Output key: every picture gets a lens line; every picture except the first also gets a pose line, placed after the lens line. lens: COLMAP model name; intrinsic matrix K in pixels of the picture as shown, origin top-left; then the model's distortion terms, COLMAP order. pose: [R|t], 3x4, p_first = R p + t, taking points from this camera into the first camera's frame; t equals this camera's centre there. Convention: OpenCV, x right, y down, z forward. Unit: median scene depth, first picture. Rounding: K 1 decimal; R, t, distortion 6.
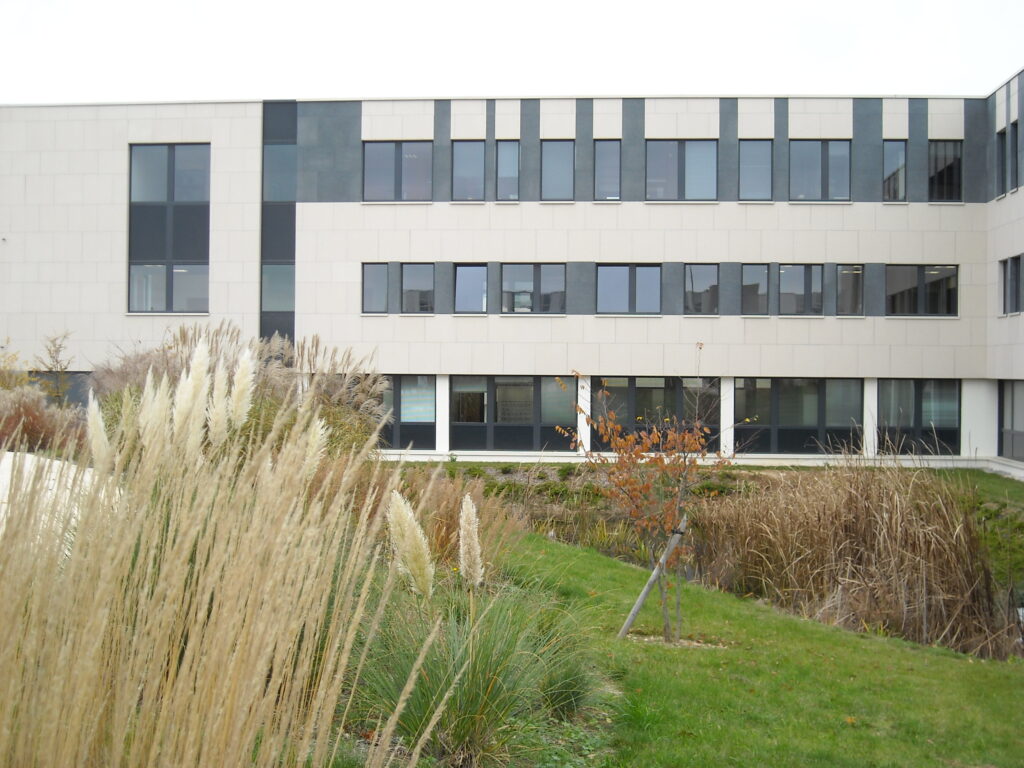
lens RADIAL K [[1625.1, 0, 512.0], [0, 1625.1, 384.0], [0, 0, 1]] dist [-0.162132, 0.103062]
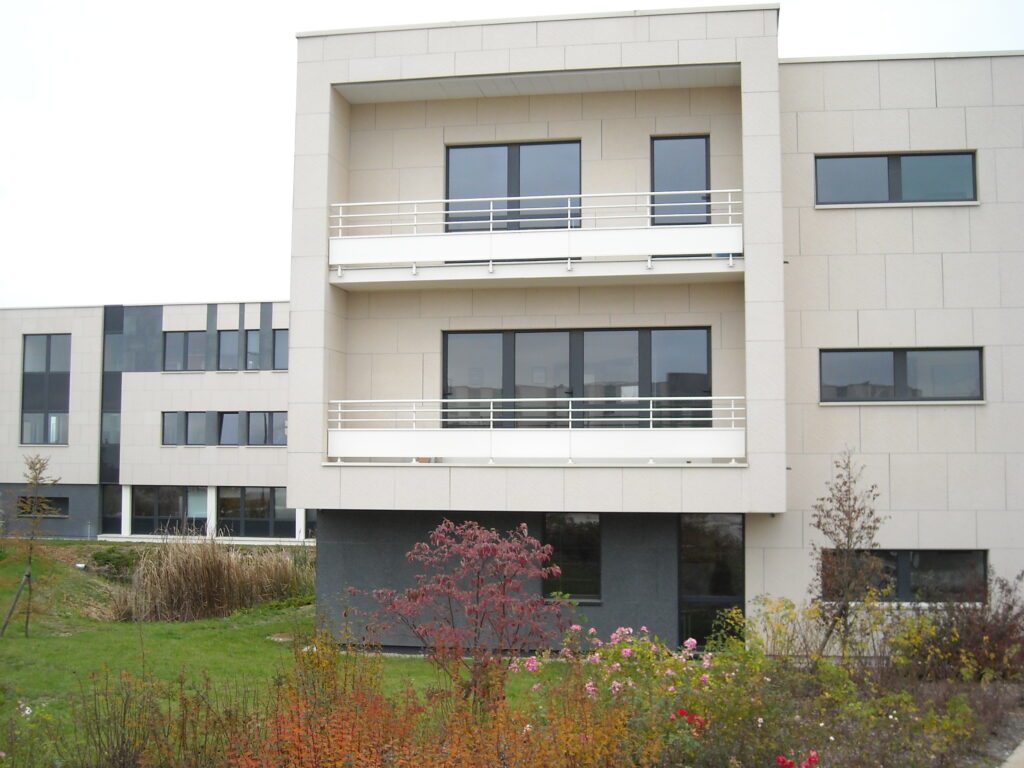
lens RADIAL K [[1166.9, 0, 512.0], [0, 1166.9, 384.0], [0, 0, 1]] dist [-0.007916, 0.000930]
pose [[0.992549, -0.008379, -0.121556, 0.365467], [-0.003410, 0.995332, -0.096450, 0.003462], [0.121797, 0.096145, 0.987887, -0.039167]]
